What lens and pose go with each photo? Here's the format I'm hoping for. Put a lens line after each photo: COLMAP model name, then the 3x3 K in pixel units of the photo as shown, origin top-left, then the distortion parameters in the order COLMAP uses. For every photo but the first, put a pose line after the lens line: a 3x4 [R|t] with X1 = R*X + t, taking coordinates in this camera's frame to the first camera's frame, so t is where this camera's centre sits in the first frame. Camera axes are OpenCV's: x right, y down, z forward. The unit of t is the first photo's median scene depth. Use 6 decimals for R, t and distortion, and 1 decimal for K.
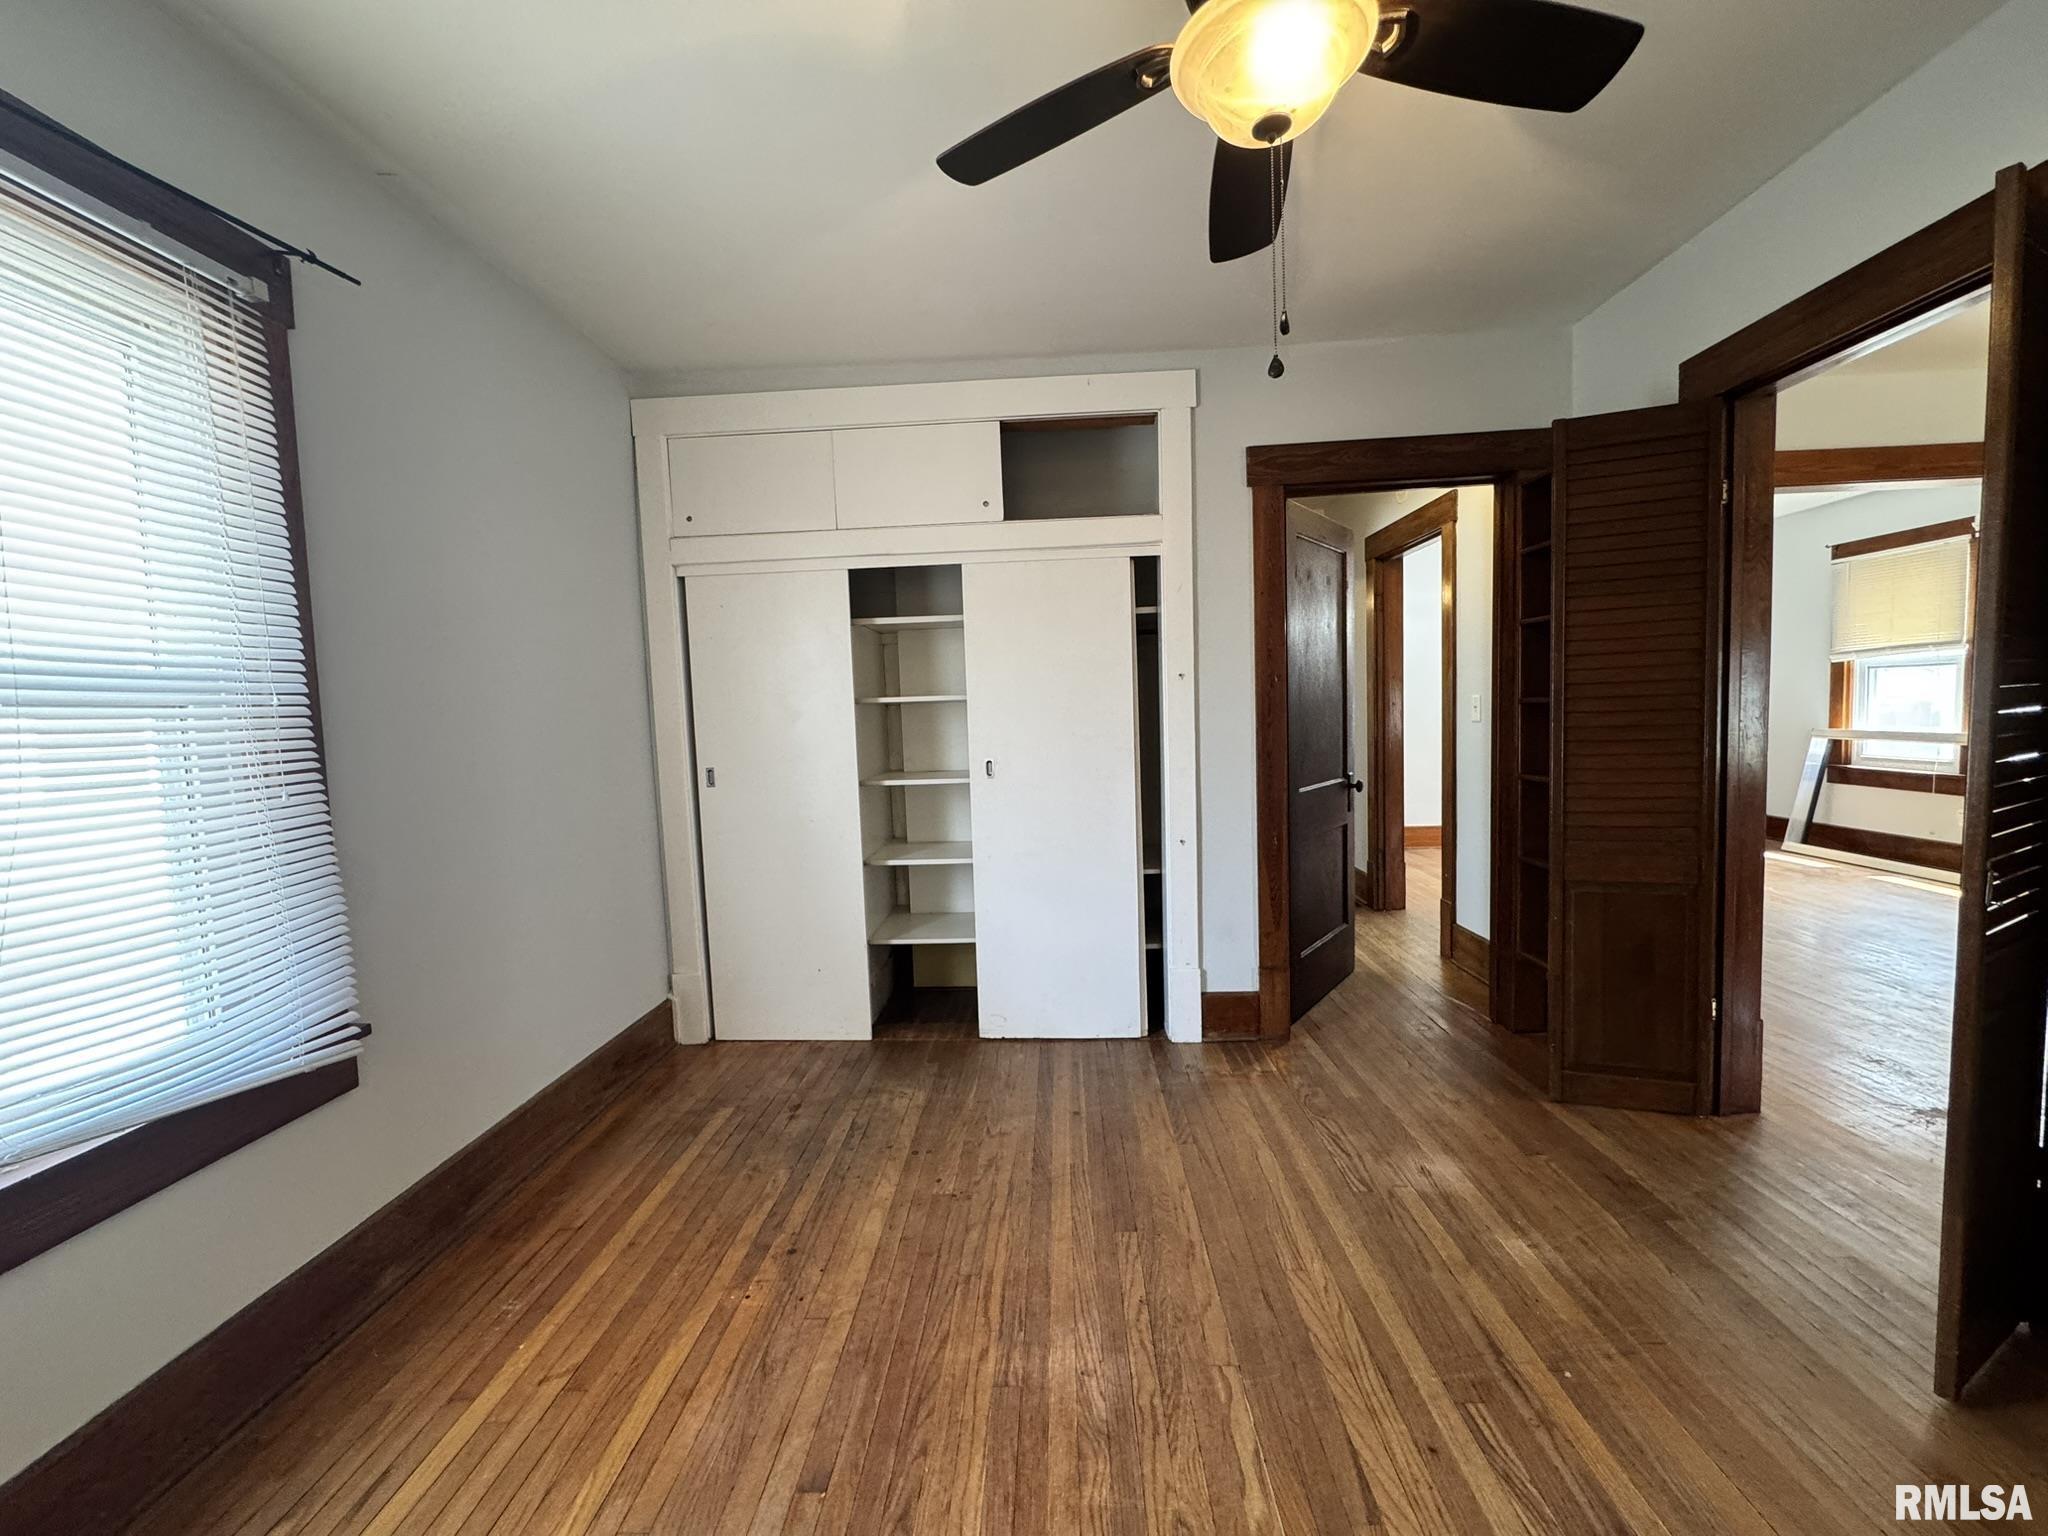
lens RADIAL K [[820.3, 0, 1019.2], [0, 820.3, 765.0], [0, 0, 1]] dist [-0.003203, 0.000967]
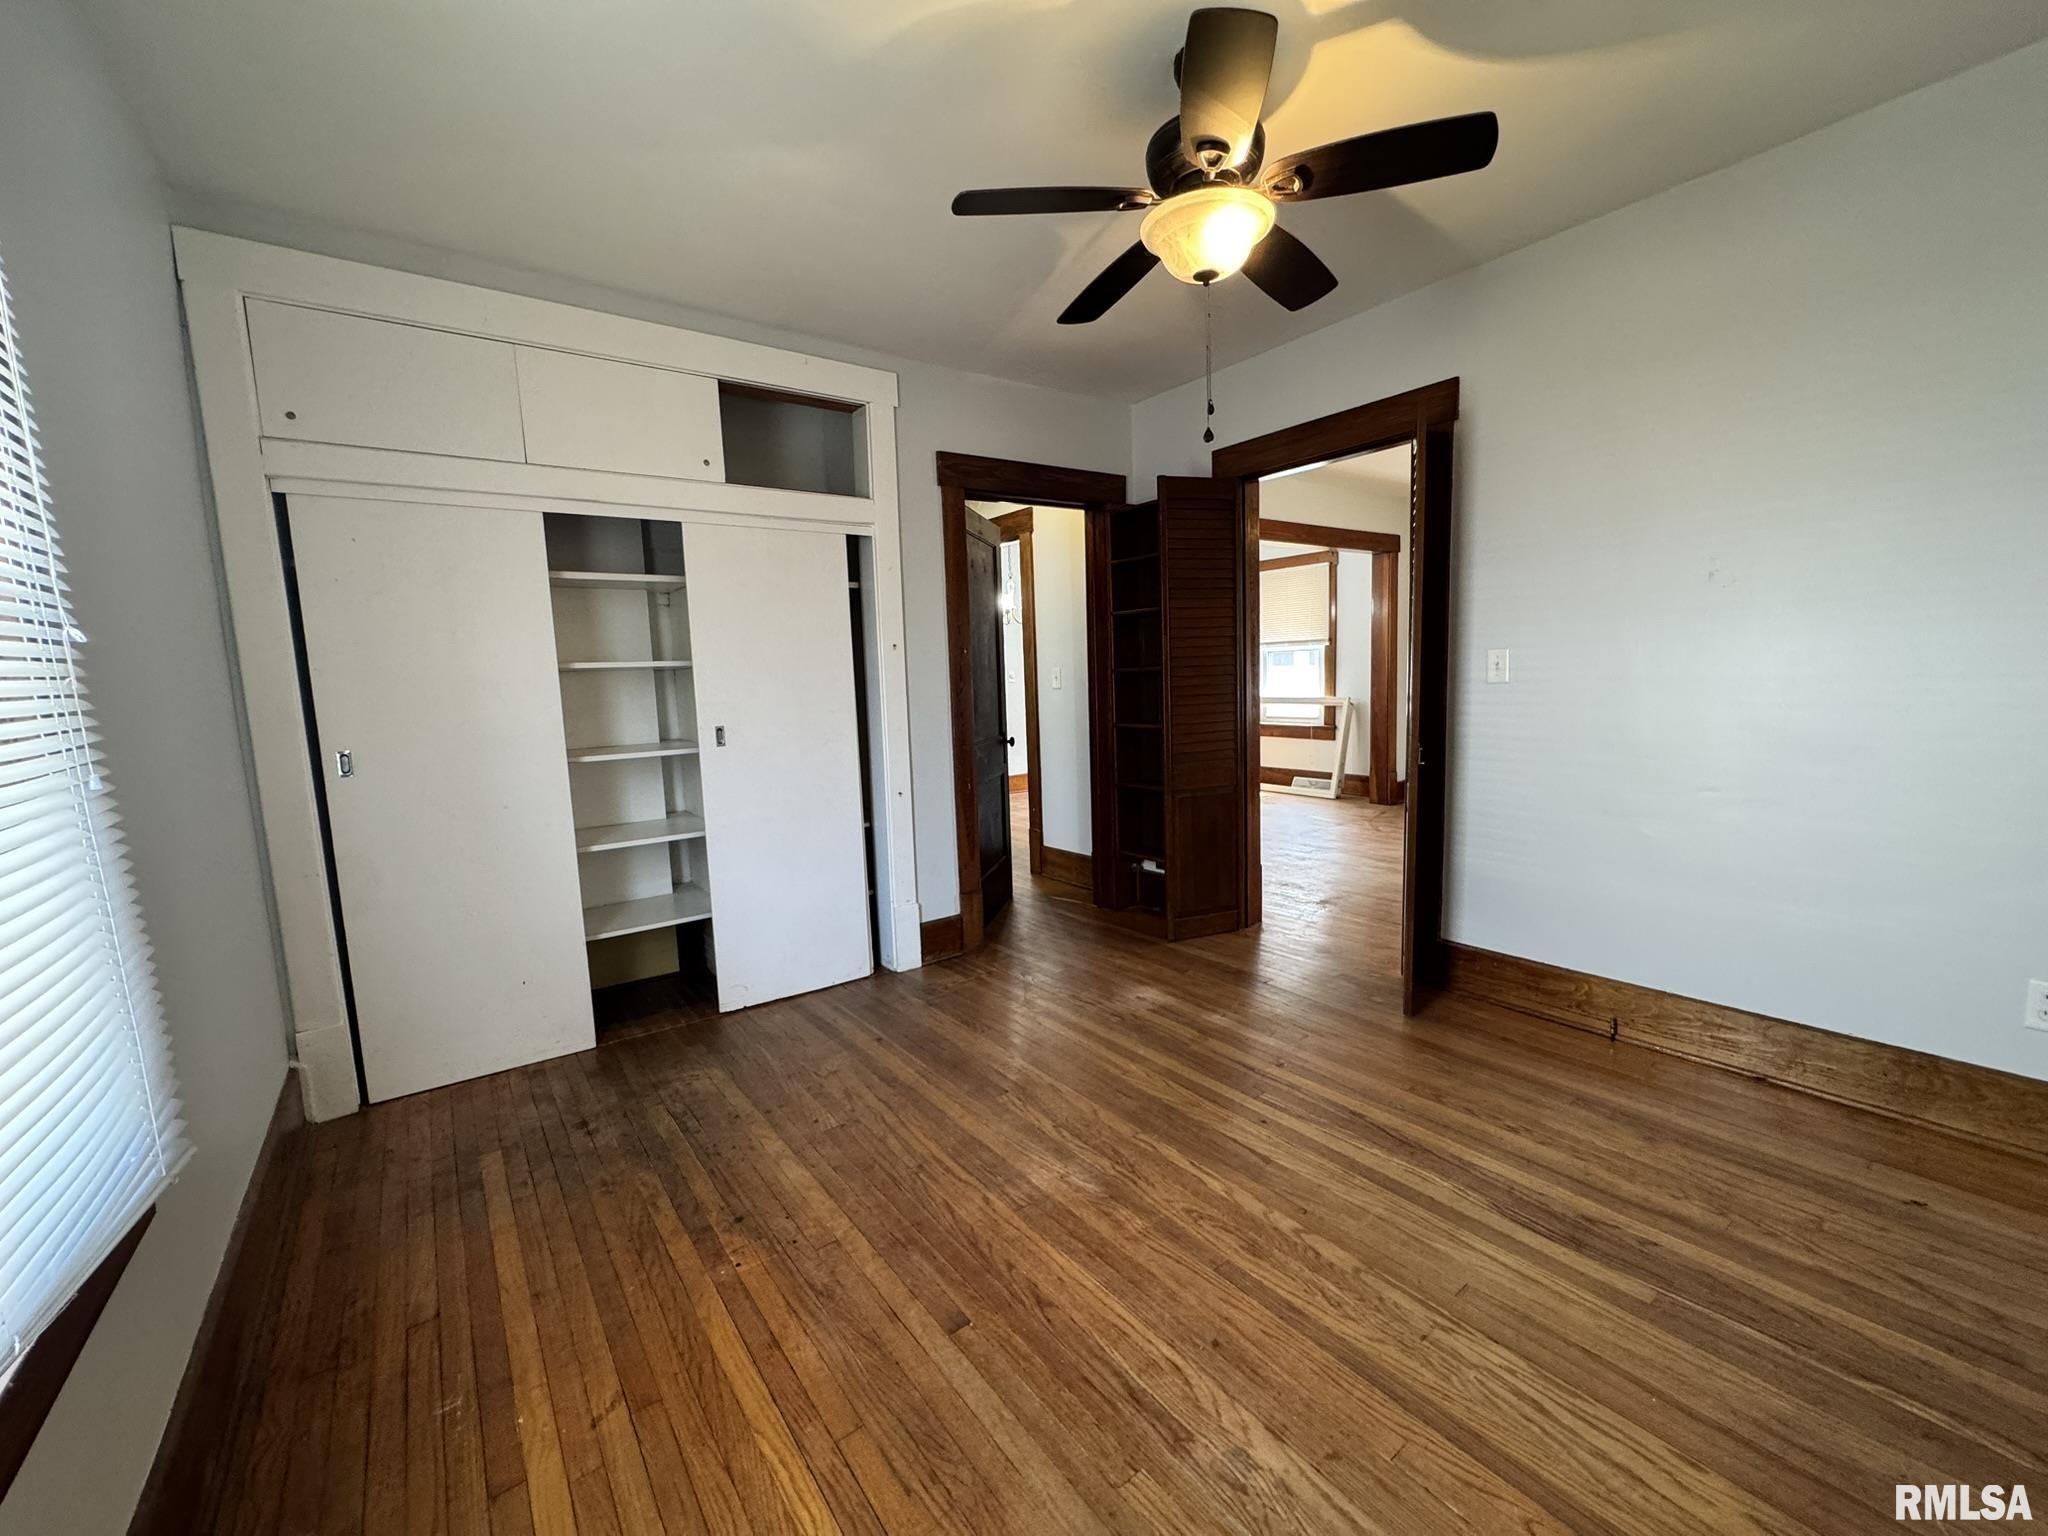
lens RADIAL K [[820.3, 0, 1026.1], [0, 820.3, 766.3], [0, 0, 1]] dist [-0.003203, 0.000967]
pose [[0.776554, -0.065219, 0.626667, -0.479347], [0.048491, 0.997864, 0.043762, 0.018465], [-0.628182, -0.003596, 0.778058, 0.013969]]
